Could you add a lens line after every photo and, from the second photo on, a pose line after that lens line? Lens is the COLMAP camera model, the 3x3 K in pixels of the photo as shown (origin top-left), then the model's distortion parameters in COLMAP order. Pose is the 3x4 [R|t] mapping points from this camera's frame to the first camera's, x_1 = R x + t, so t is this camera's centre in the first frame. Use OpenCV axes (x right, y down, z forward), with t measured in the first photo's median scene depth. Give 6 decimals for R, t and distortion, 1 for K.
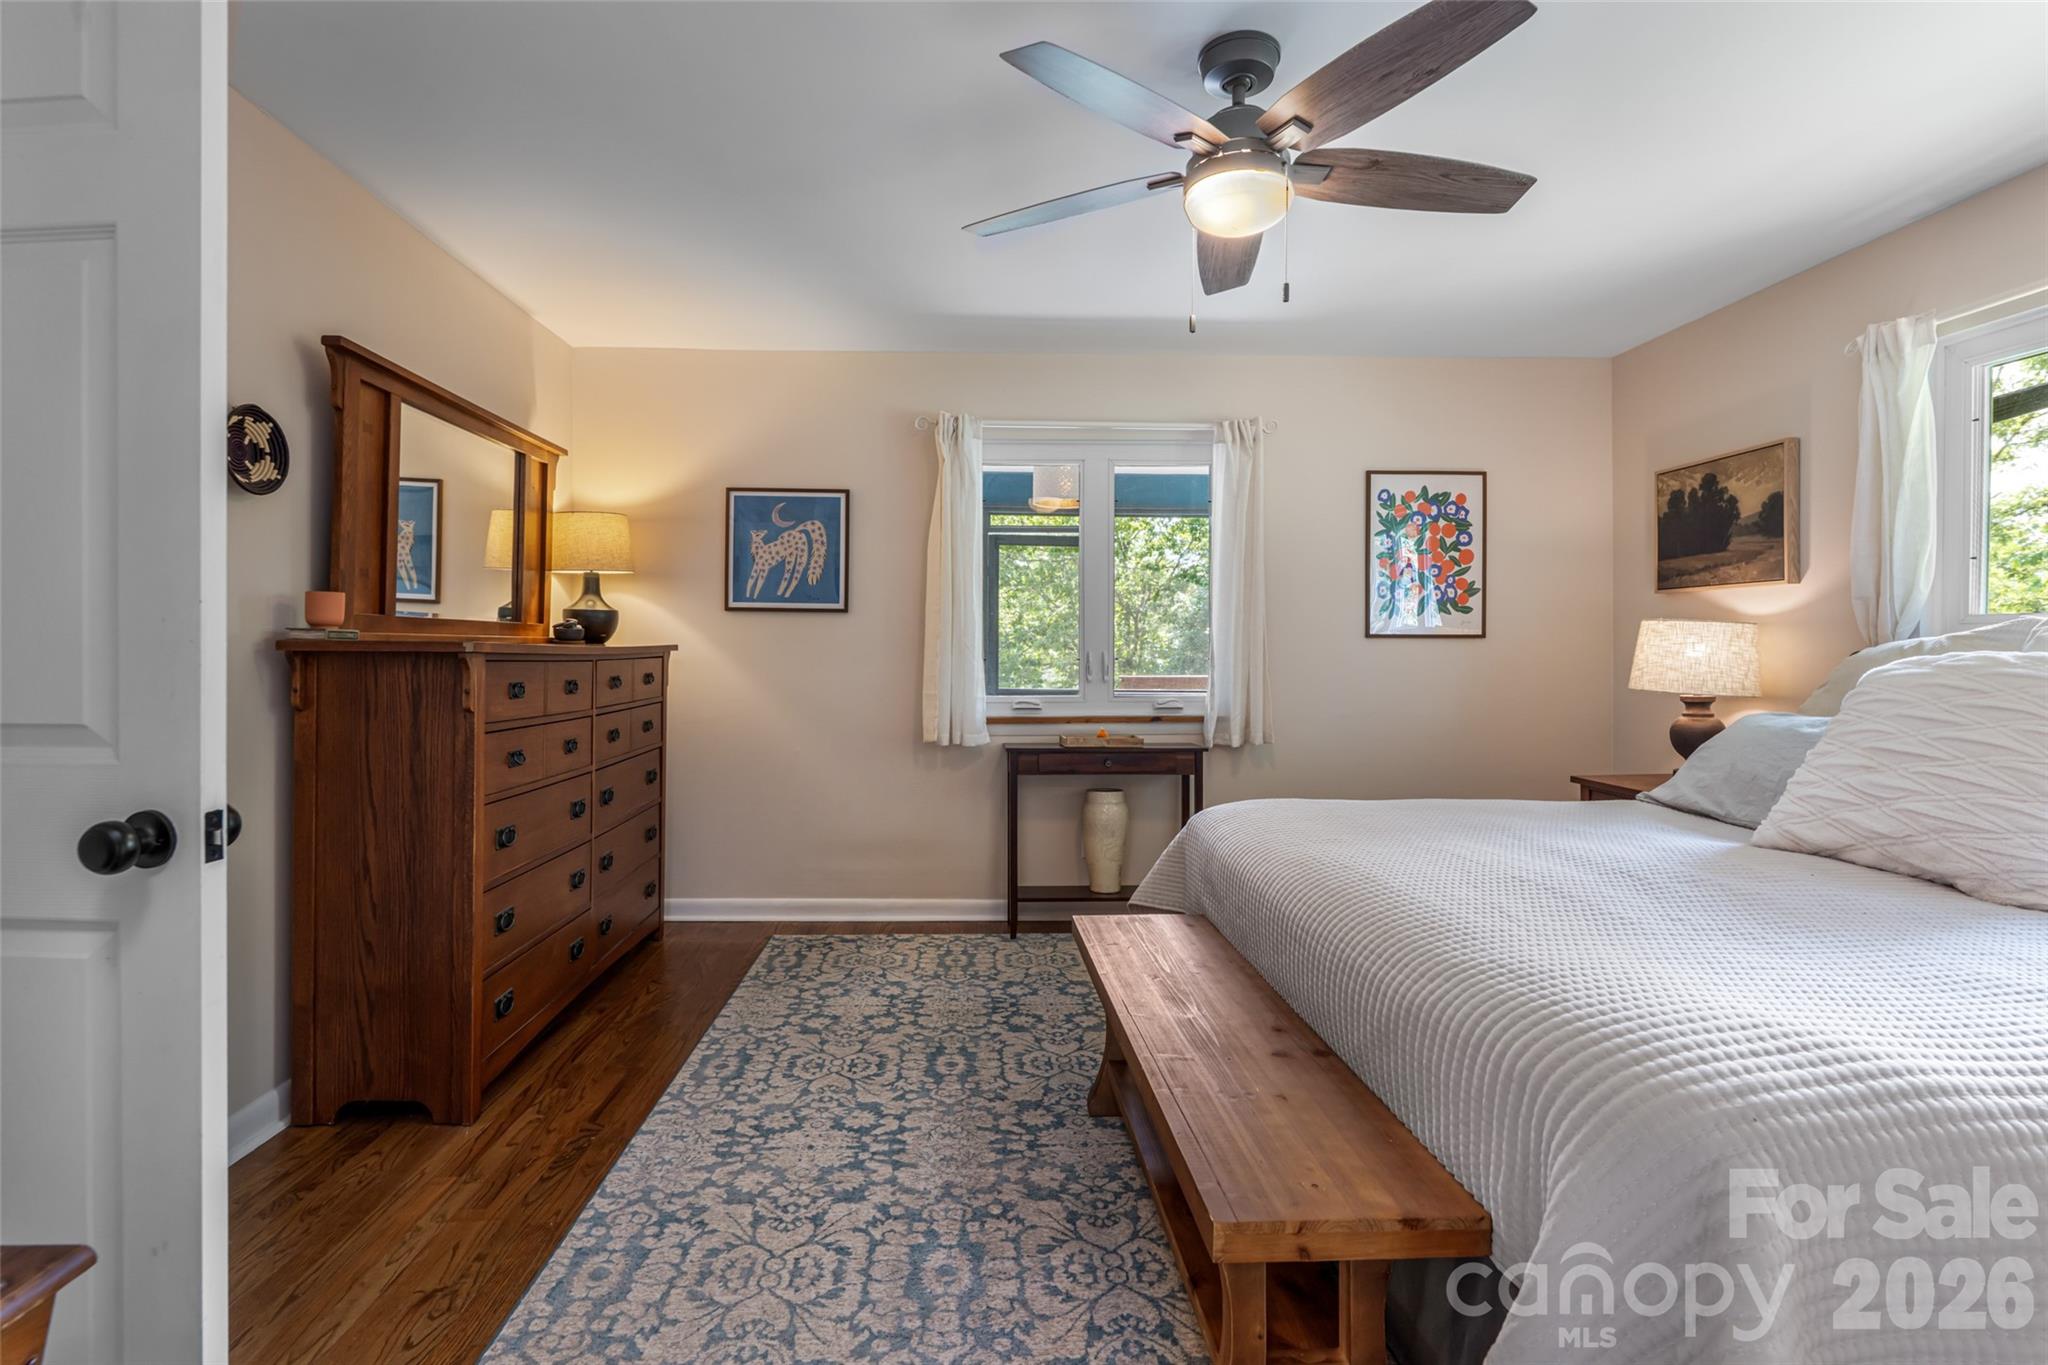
lens RADIAL K [[979.7, 0, 1015.1], [0, 979.7, 663.8], [0, 0, 1]] dist [0.004178, 0.000123]
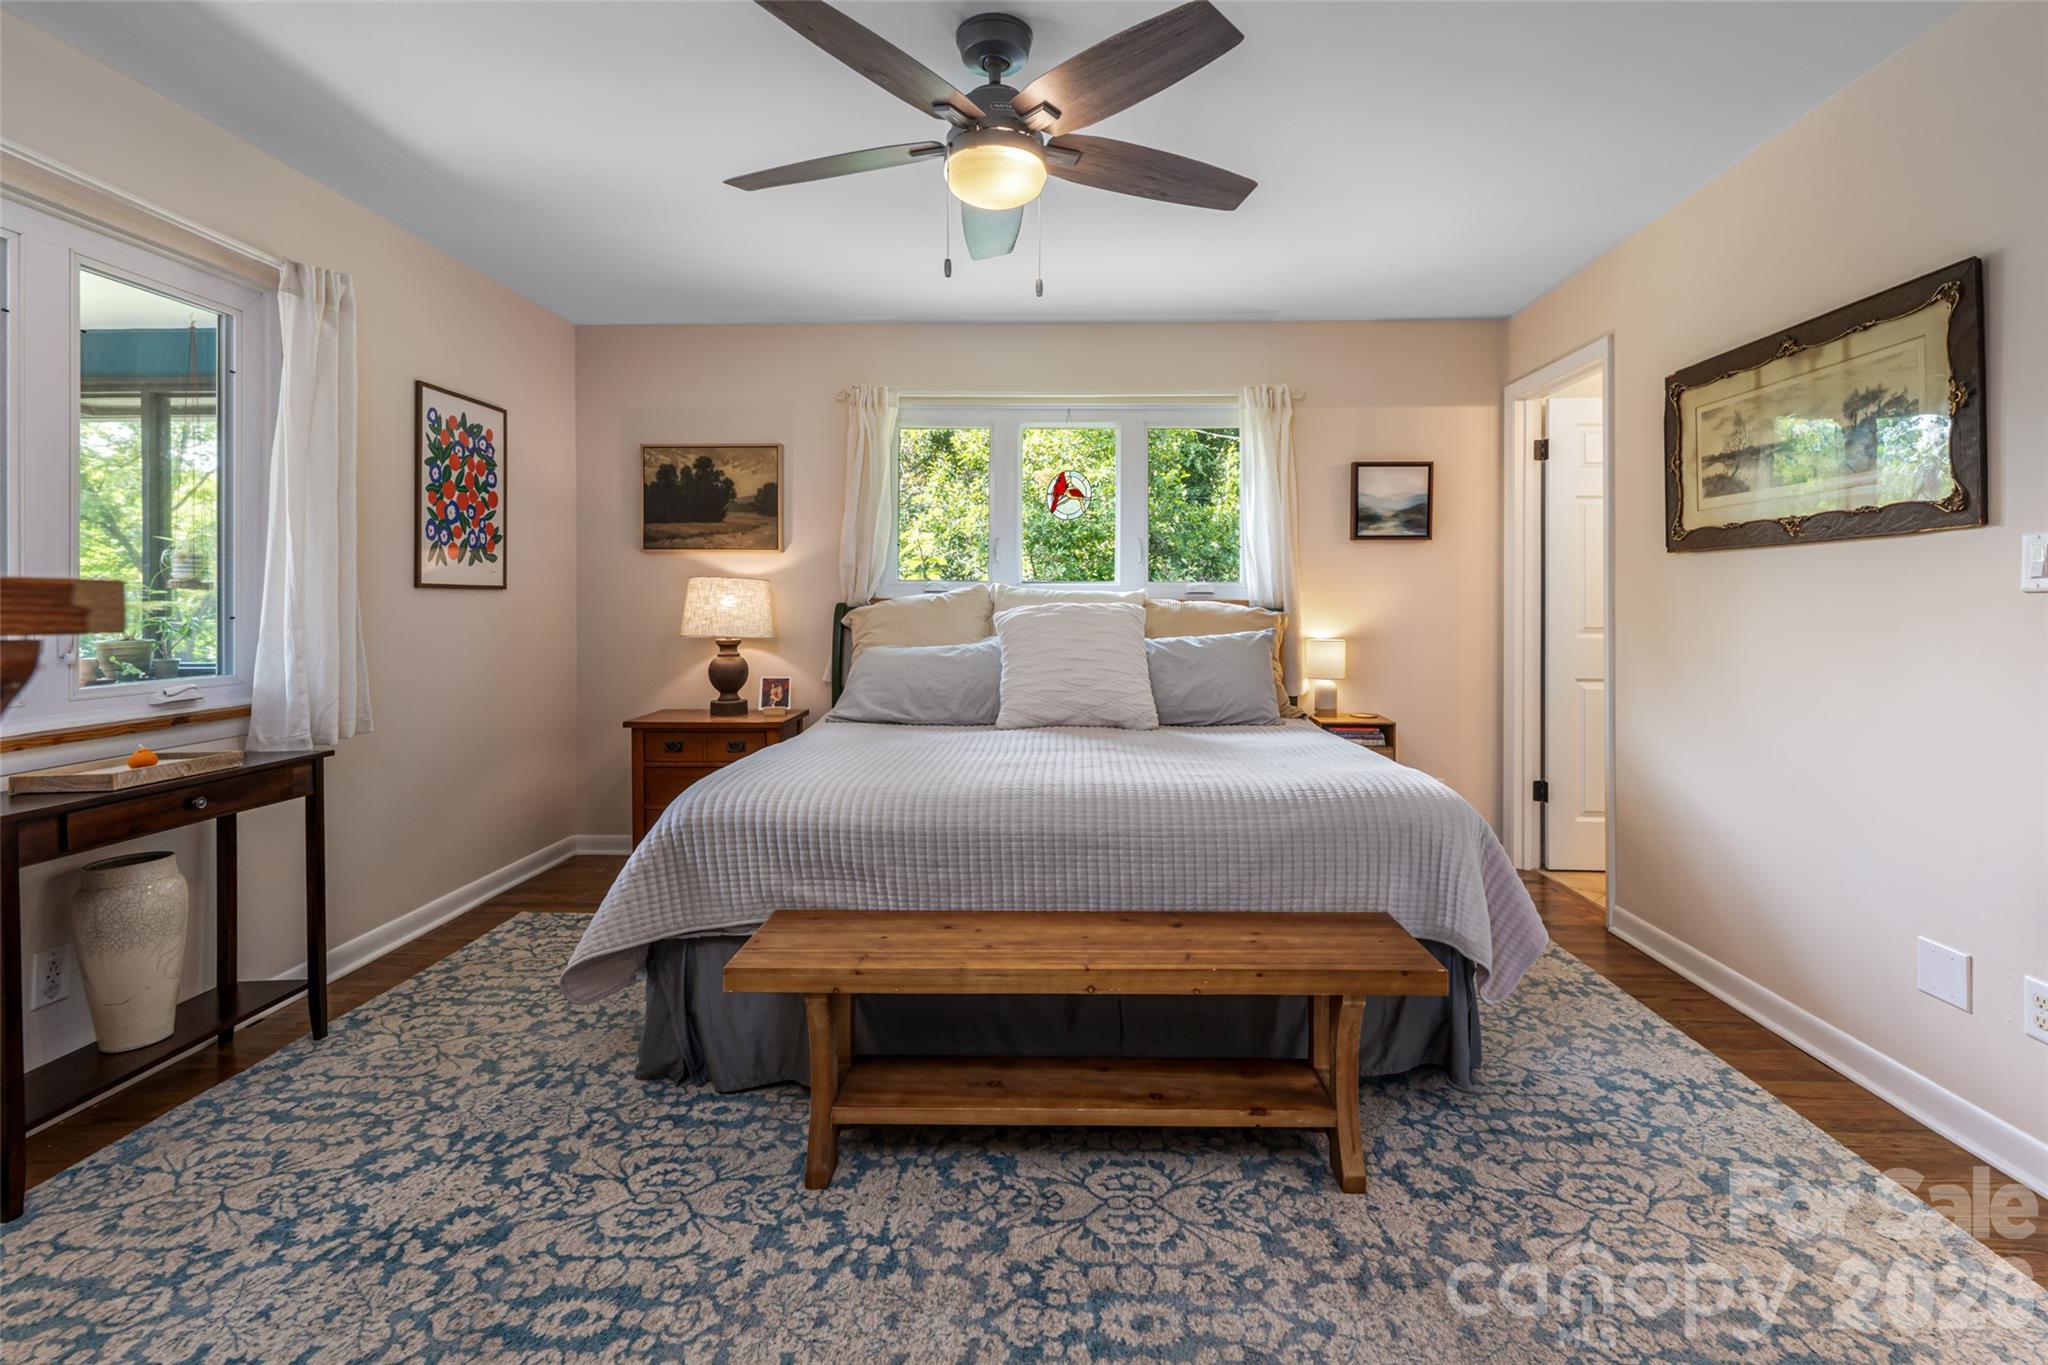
lens RADIAL K [[979.7, 0, 1016.5], [0, 979.7, 602.8], [0, 0, 1]] dist [0.004178, 0.000123]
pose [[0.081172, -0.003711, 0.996693, -0.472504], [0.015192, 0.999882, 0.002486, -0.010137], [-0.996584, 0.014940, 0.081219, 0.518636]]
